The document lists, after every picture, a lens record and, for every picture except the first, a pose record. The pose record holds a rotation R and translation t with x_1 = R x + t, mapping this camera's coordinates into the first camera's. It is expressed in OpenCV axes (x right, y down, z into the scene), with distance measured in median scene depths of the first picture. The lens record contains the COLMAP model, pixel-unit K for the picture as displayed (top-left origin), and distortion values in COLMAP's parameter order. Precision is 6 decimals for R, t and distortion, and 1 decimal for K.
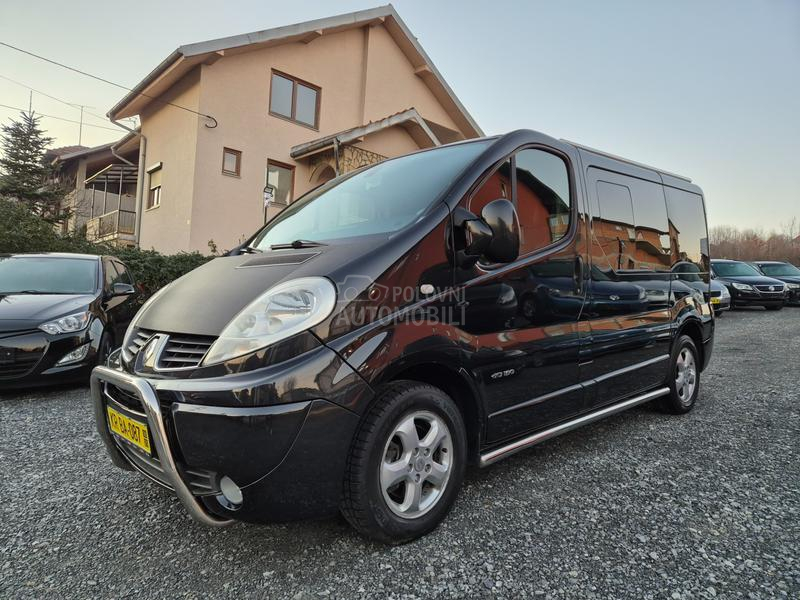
lens RADIAL K [[525.2, 0, 400.4], [0, 525.2, 300.8], [0, 0, 1]] dist [0.083376, -0.067911]
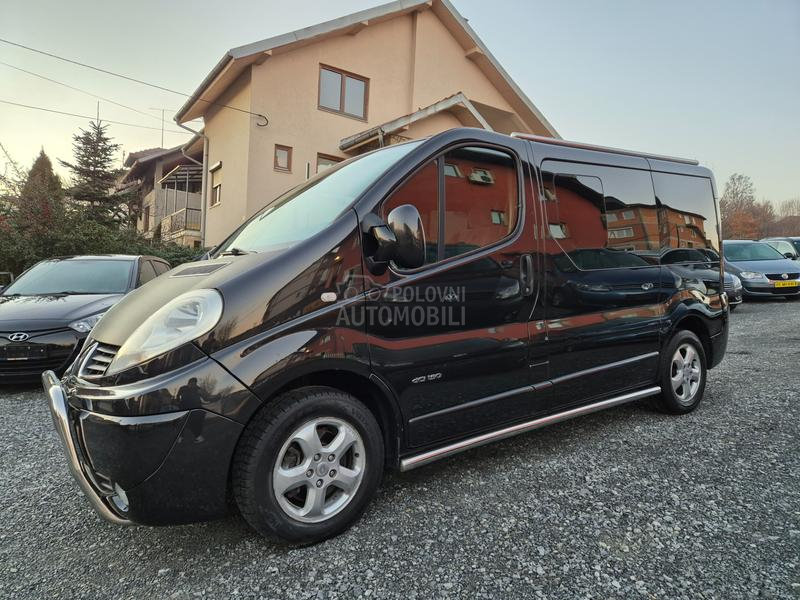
lens RADIAL K [[525.2, 0, 400.4], [0, 525.2, 300.8], [0, 0, 1]] dist [0.083376, -0.067911]
pose [[0.991166, -0.014313, -0.131855, 0.162190], [0.017620, 0.999558, 0.023945, -0.018614], [0.131454, -0.026056, 0.990980, 0.009524]]
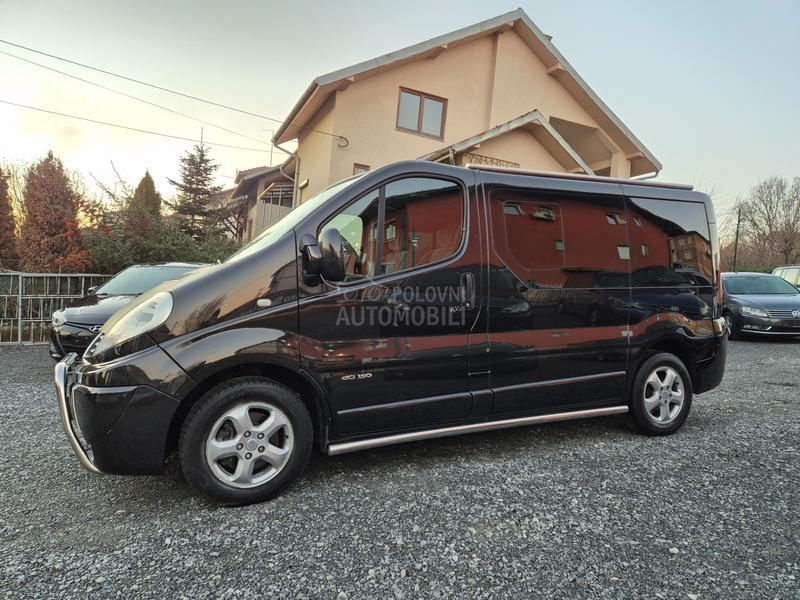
lens RADIAL K [[521.4, 0, 400.0], [0, 521.4, 300.0], [0, 0, 1]] dist [0.085768, -0.070829]
pose [[0.953651, 0.020675, -0.300203, 0.364344], [-0.022290, 0.999750, -0.001955, -0.016978], [0.300088, 0.008556, 0.953873, -0.035360]]
